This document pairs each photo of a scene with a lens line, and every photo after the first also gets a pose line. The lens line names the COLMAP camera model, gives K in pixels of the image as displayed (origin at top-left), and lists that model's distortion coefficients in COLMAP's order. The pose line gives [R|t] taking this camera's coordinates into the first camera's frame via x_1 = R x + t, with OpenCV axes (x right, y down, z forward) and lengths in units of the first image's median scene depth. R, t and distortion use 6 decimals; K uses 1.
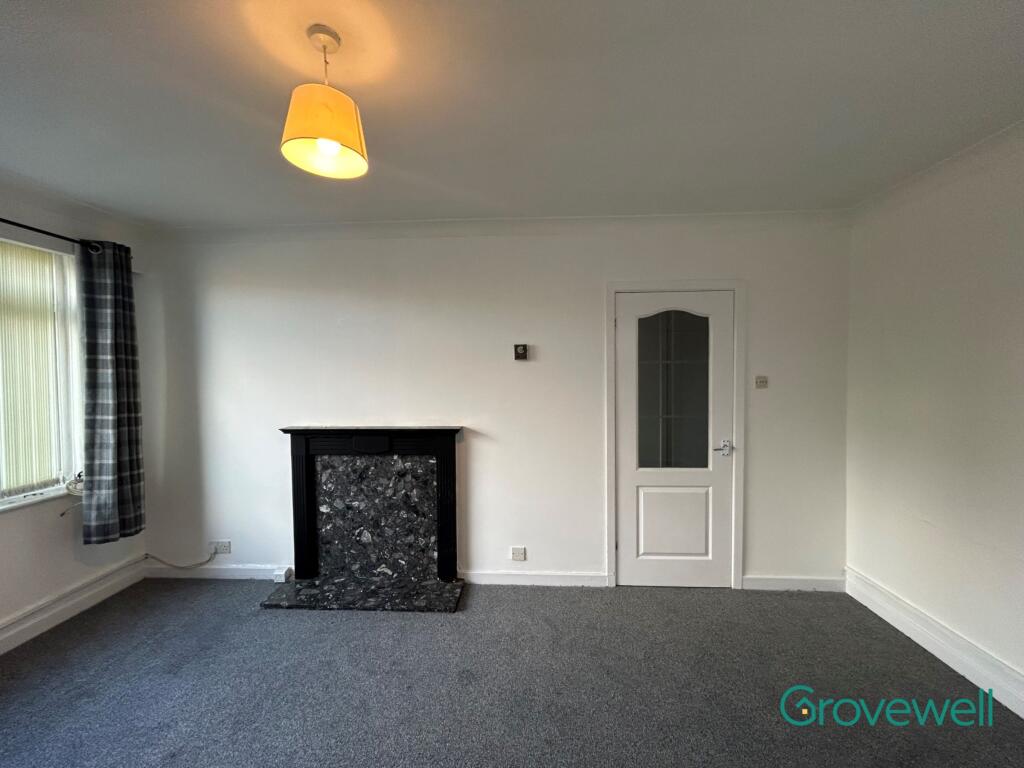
lens RADIAL K [[423.6, 0, 511.8], [0, 423.6, 379.4], [0, 0, 1]] dist [-0.000542, -0.000097]
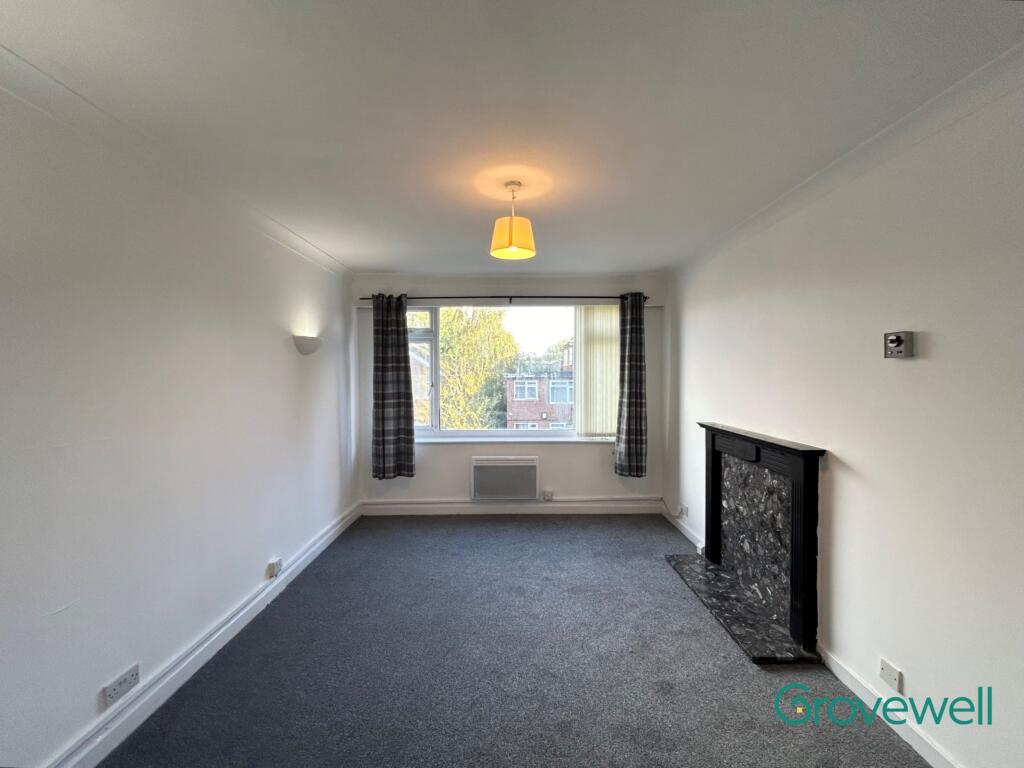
lens RADIAL K [[423.6, 0, 506.6], [0, 423.6, 378.6], [0, 0, 1]] dist [-0.000542, -0.000097]
pose [[0.051137, 0.021747, -0.998455, 0.586691], [-0.028526, 0.999387, 0.020306, -0.012868], [0.998284, 0.027444, 0.051726, 0.399822]]
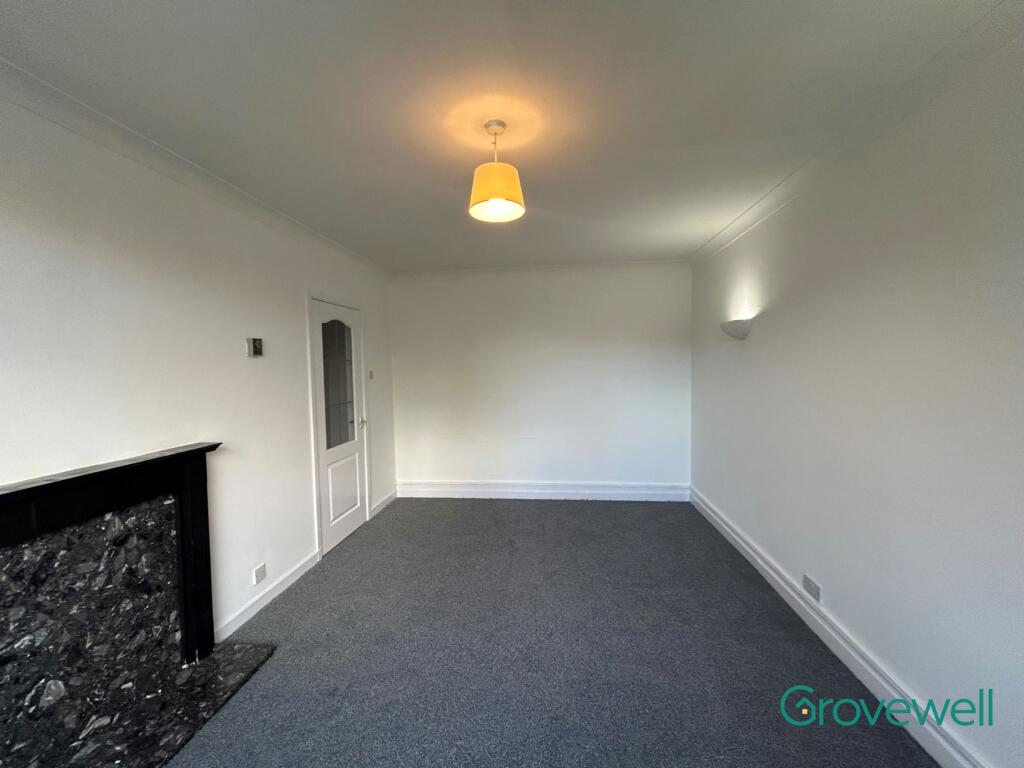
lens RADIAL K [[423.6, 0, 516.8], [0, 423.6, 381.4], [0, 0, 1]] dist [-0.000542, -0.000097]
pose [[0.035137, -0.031883, 0.998874, -0.831787], [0.045823, 0.998491, 0.030259, 0.006268], [-0.998331, 0.044708, 0.036545, 0.408287]]
